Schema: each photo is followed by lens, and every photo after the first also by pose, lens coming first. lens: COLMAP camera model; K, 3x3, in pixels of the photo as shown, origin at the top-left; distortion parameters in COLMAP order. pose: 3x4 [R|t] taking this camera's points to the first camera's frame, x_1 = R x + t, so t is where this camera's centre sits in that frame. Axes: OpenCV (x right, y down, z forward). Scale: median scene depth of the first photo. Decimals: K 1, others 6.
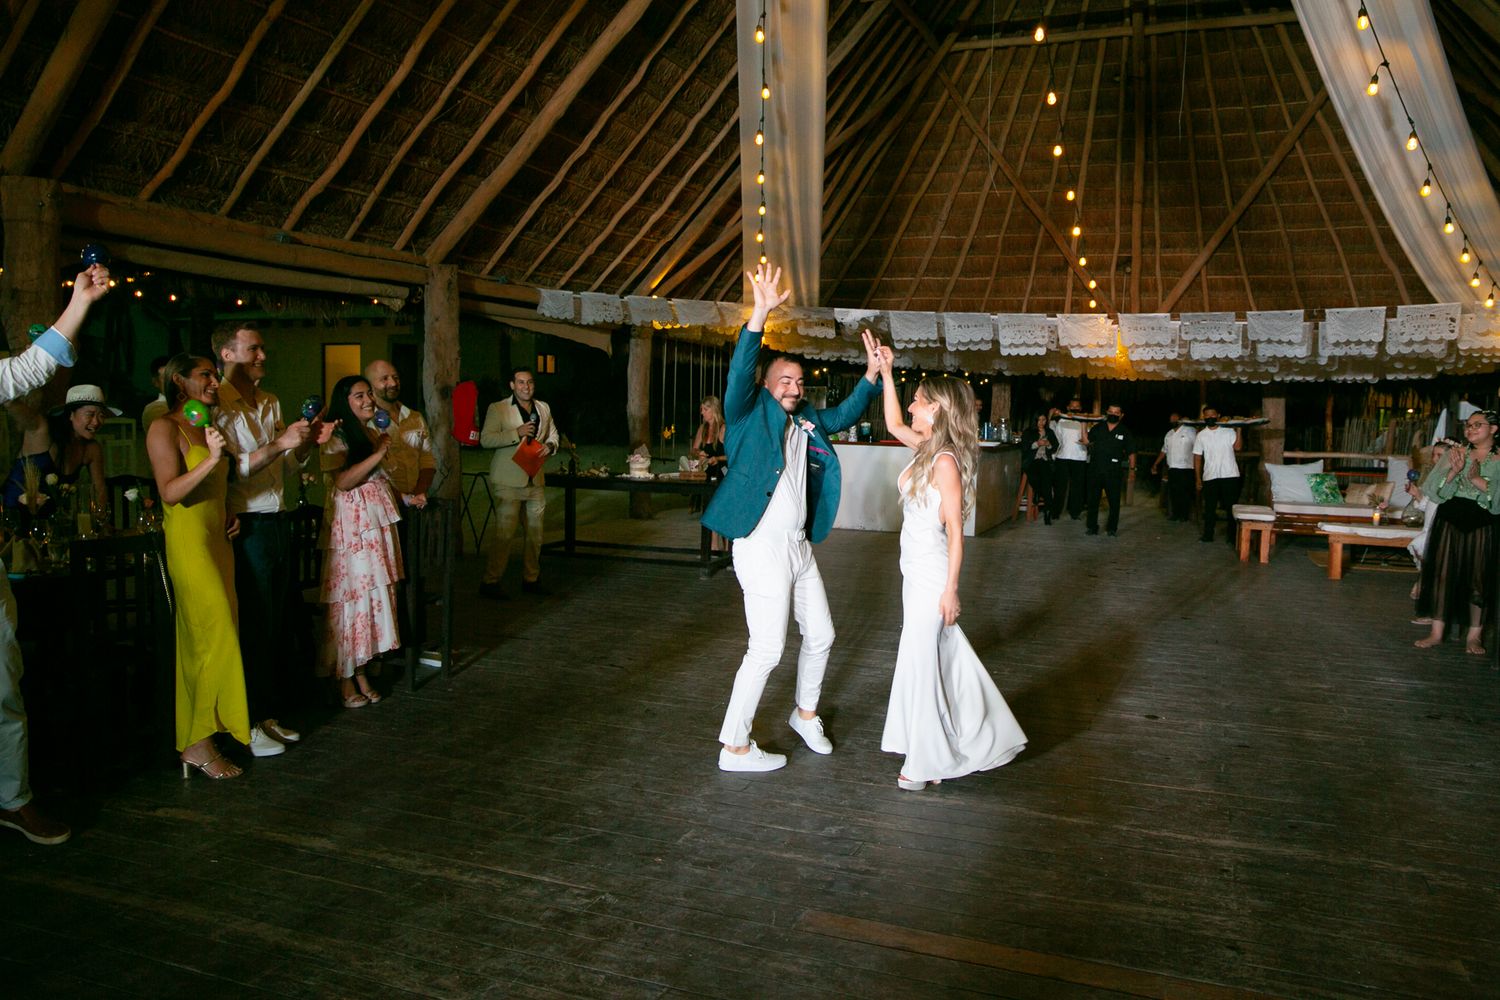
lens RADIAL K [[1161.8, 0, 750.0], [0, 1161.8, 500.0], [0, 0, 1]] dist [-0.046867, 0.002013]
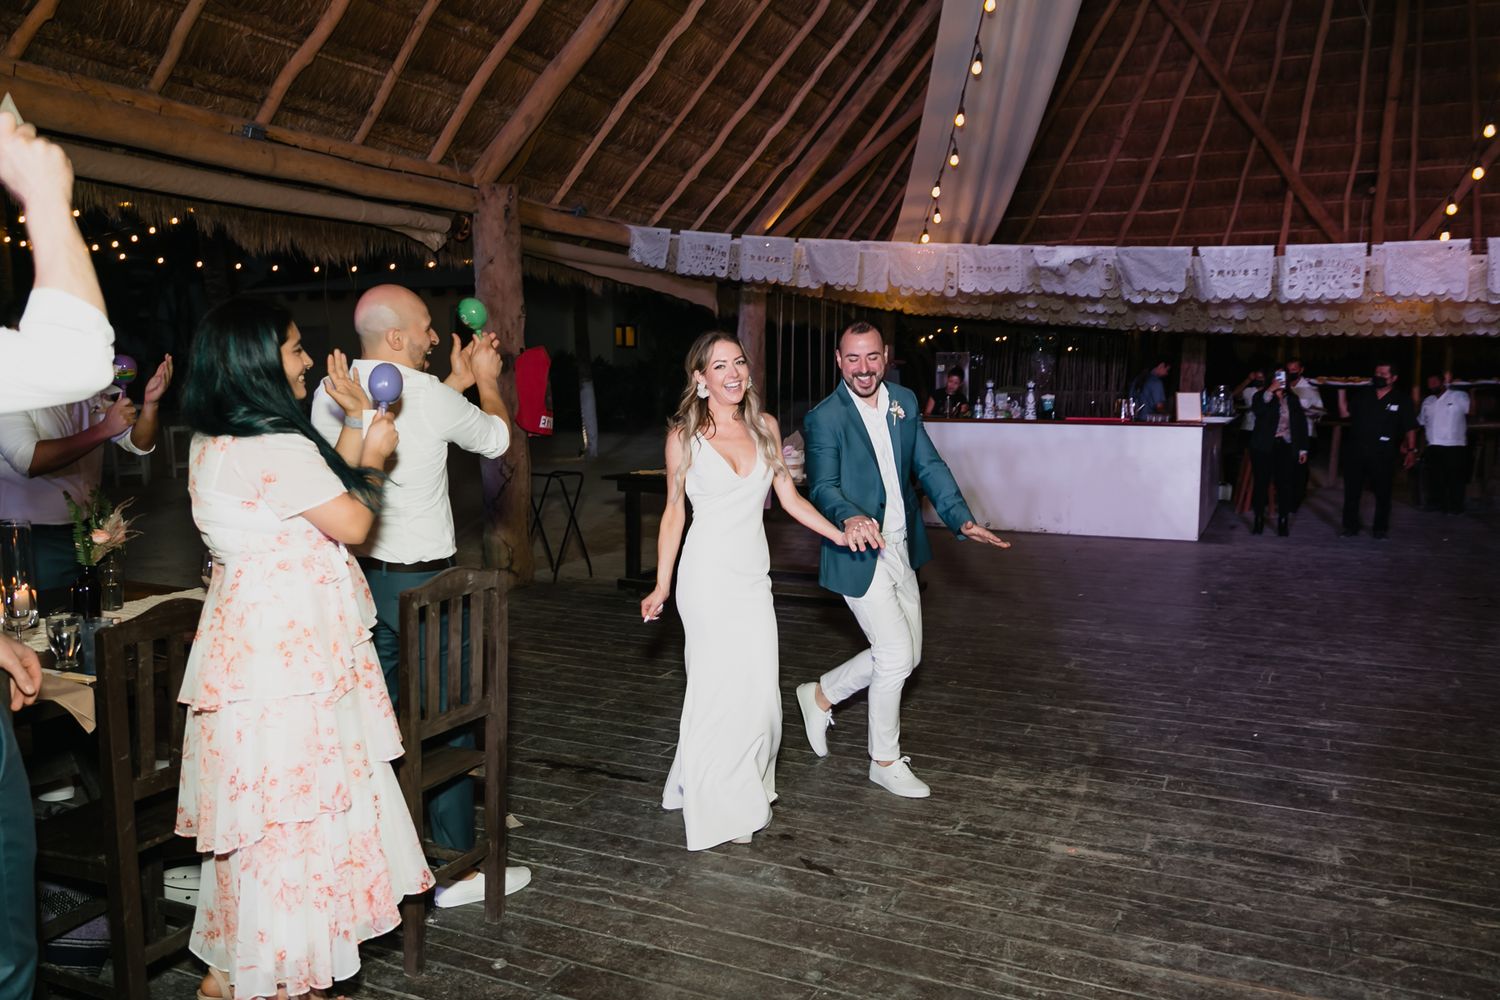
lens RADIAL K [[1148.3, 0, 750.0], [0, 1148.3, 500.0], [0, 0, 1]] dist [0.000220, -0.002793]
pose [[0.998050, -0.014236, -0.060774, -0.052770], [0.015589, 0.999640, 0.021858, -0.016541], [0.060441, -0.022763, 0.997912, 0.225813]]
